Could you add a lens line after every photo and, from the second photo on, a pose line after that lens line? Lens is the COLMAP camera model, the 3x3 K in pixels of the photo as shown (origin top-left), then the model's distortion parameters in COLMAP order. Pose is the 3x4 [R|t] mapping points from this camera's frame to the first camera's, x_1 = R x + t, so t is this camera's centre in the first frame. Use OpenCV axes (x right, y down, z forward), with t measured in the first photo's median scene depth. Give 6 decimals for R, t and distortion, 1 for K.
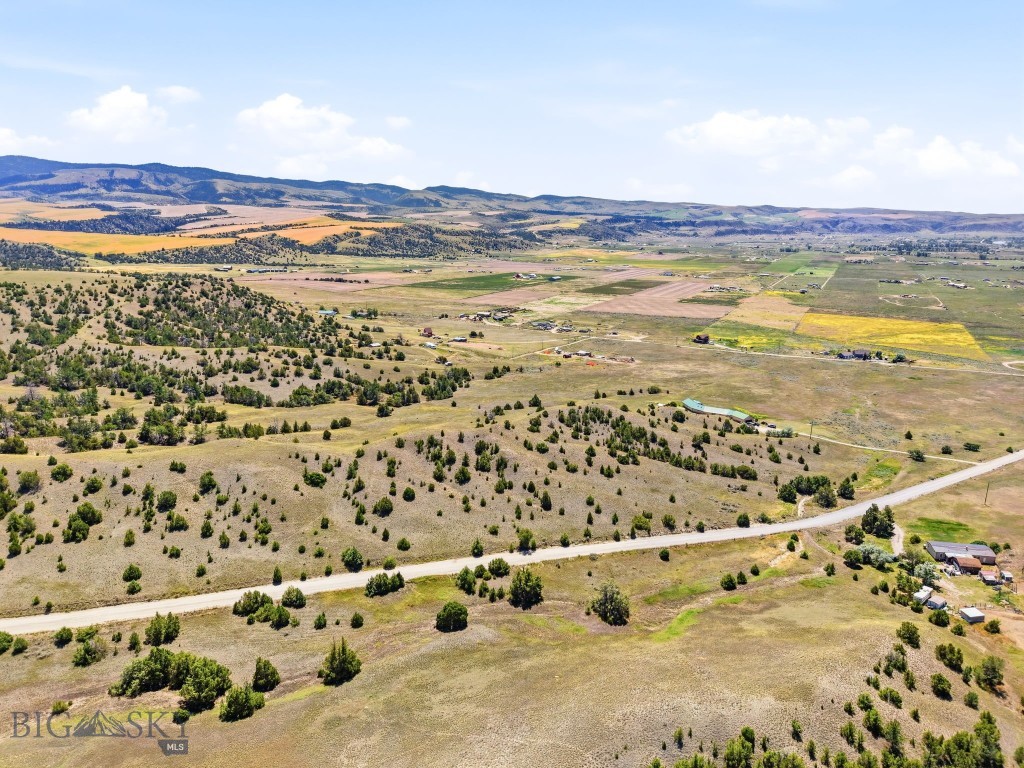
lens RADIAL K [[684.0, 0, 513.5], [0, 684.0, 387.4], [0, 0, 1]] dist [0.025953, -0.025619]
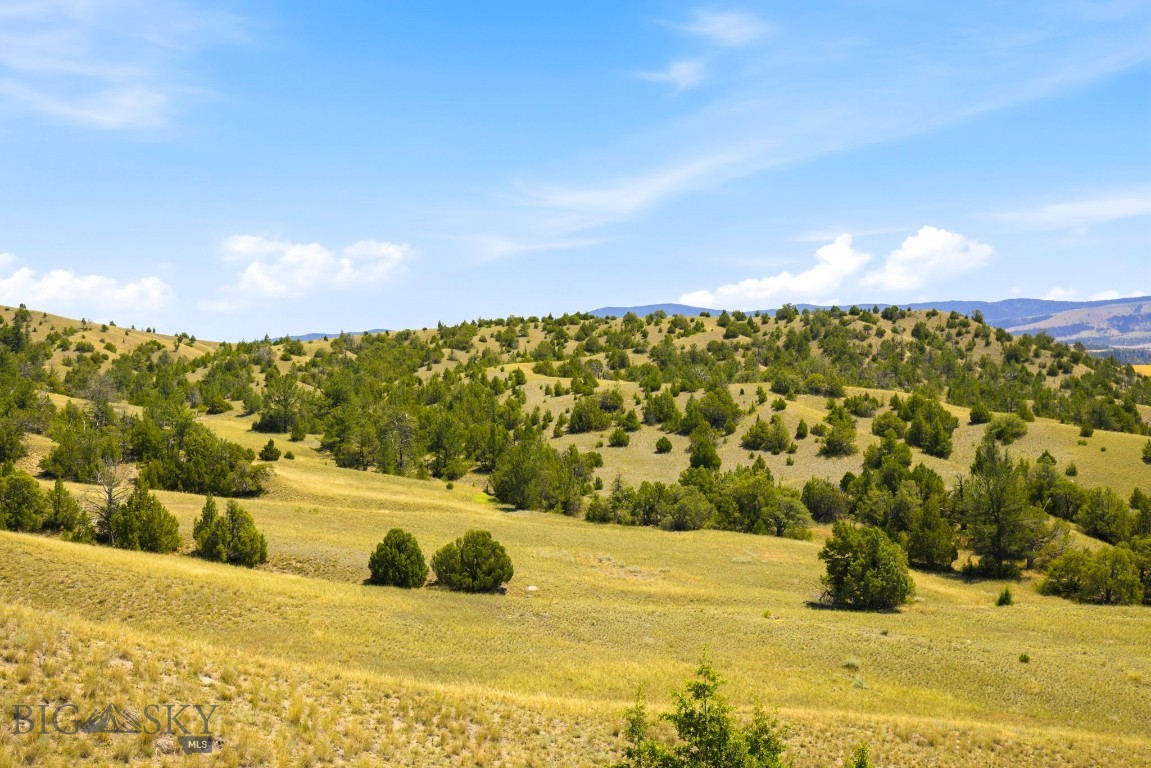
lens RADIAL K [[1105.7, 0, 572.4], [0, 1105.7, 378.2], [0, 0, 1]] dist [0.011796, 0.000000]
pose [[0.549707, -0.030743, -0.834792, -0.020328], [-0.170686, 0.974106, -0.148270, 0.038273], [0.817734, 0.223992, 0.530225, 0.784655]]
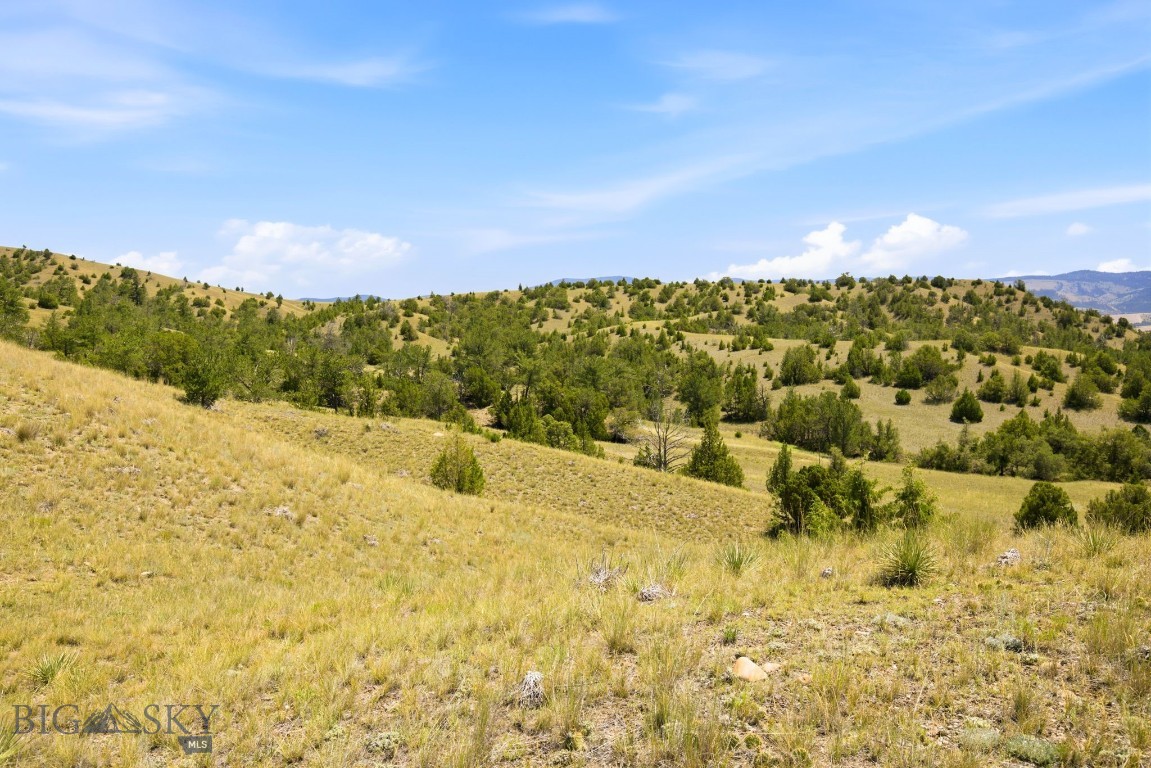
lens RADIAL K [[961.9, 0, 576.1], [0, 961.9, 378.5], [0, 0, 1]] dist [0.022402, 0.012606]
pose [[0.586277, 0.008314, -0.810068, -0.132928], [-0.175582, 0.977483, -0.117042, 0.059154], [0.790854, 0.210852, 0.574535, 0.700566]]
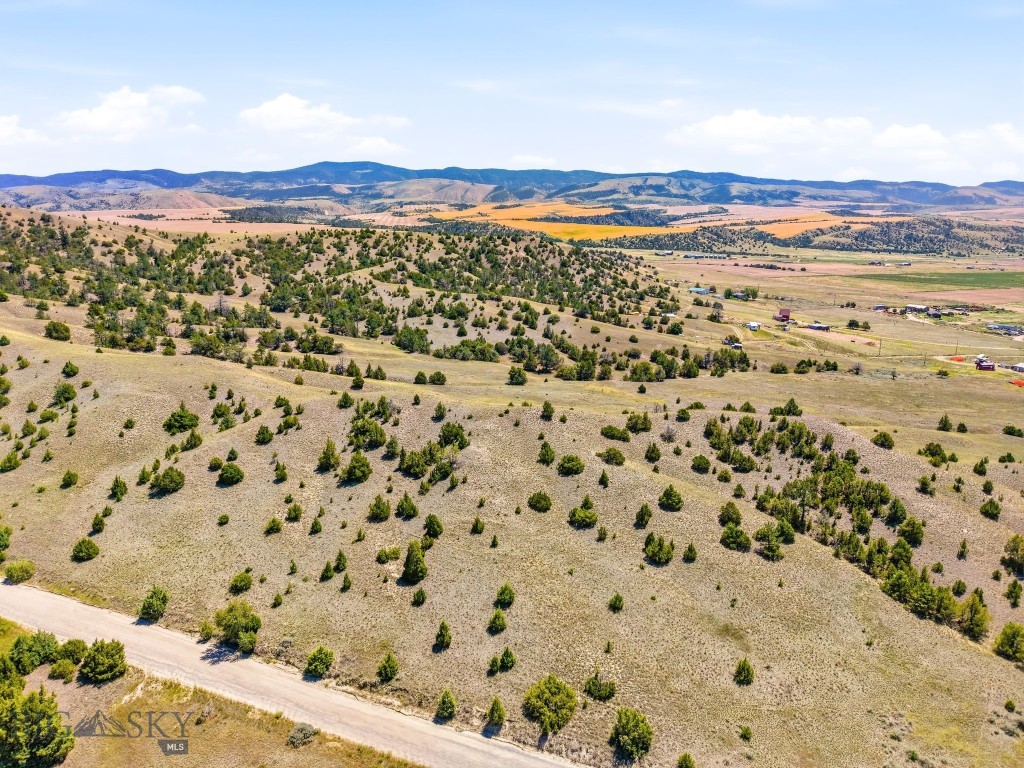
lens RADIAL K [[684.0, 0, 502.5], [0, 684.0, 386.3], [0, 0, 1]] dist [0.025953, -0.025619]
pose [[0.756373, 0.152072, -0.636219, 0.238314], [-0.156200, 0.986455, 0.050088, 0.010502], [0.635218, 0.061493, 0.769881, 0.437661]]
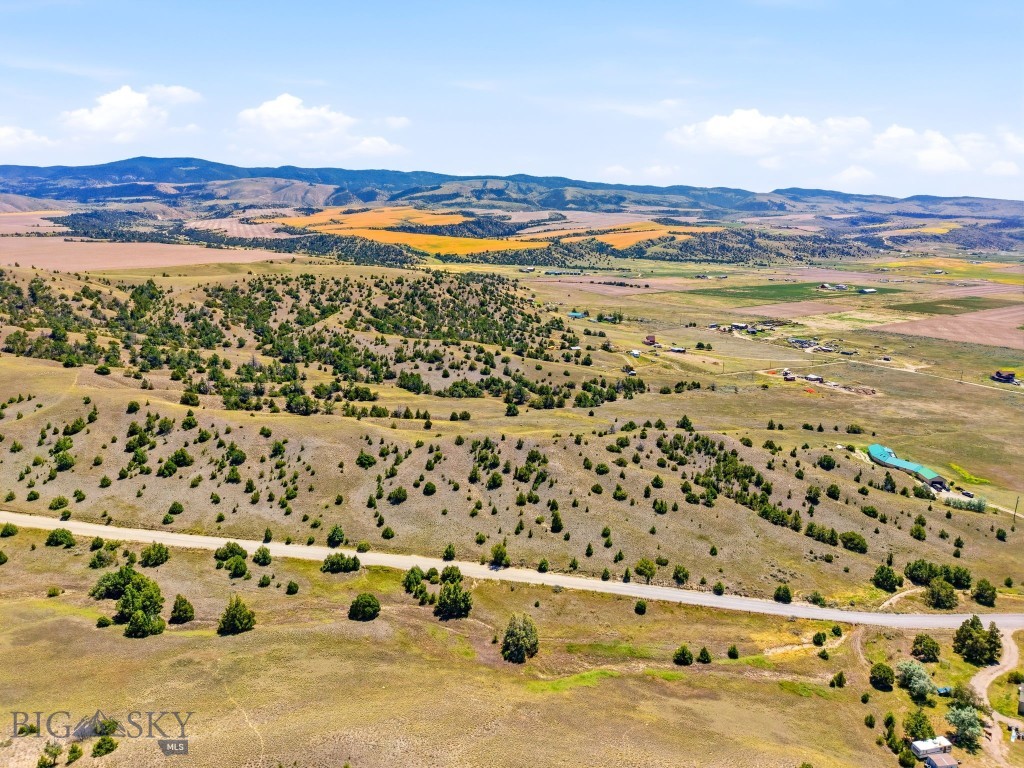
lens RADIAL K [[684.0, 0, 507.1], [0, 684.0, 377.3], [0, 0, 1]] dist [0.025953, -0.025619]
pose [[0.885958, 0.103780, -0.452005, 0.256693], [-0.112730, 0.993600, 0.007170, -0.021811], [0.449856, 0.044602, 0.891987, 0.070643]]
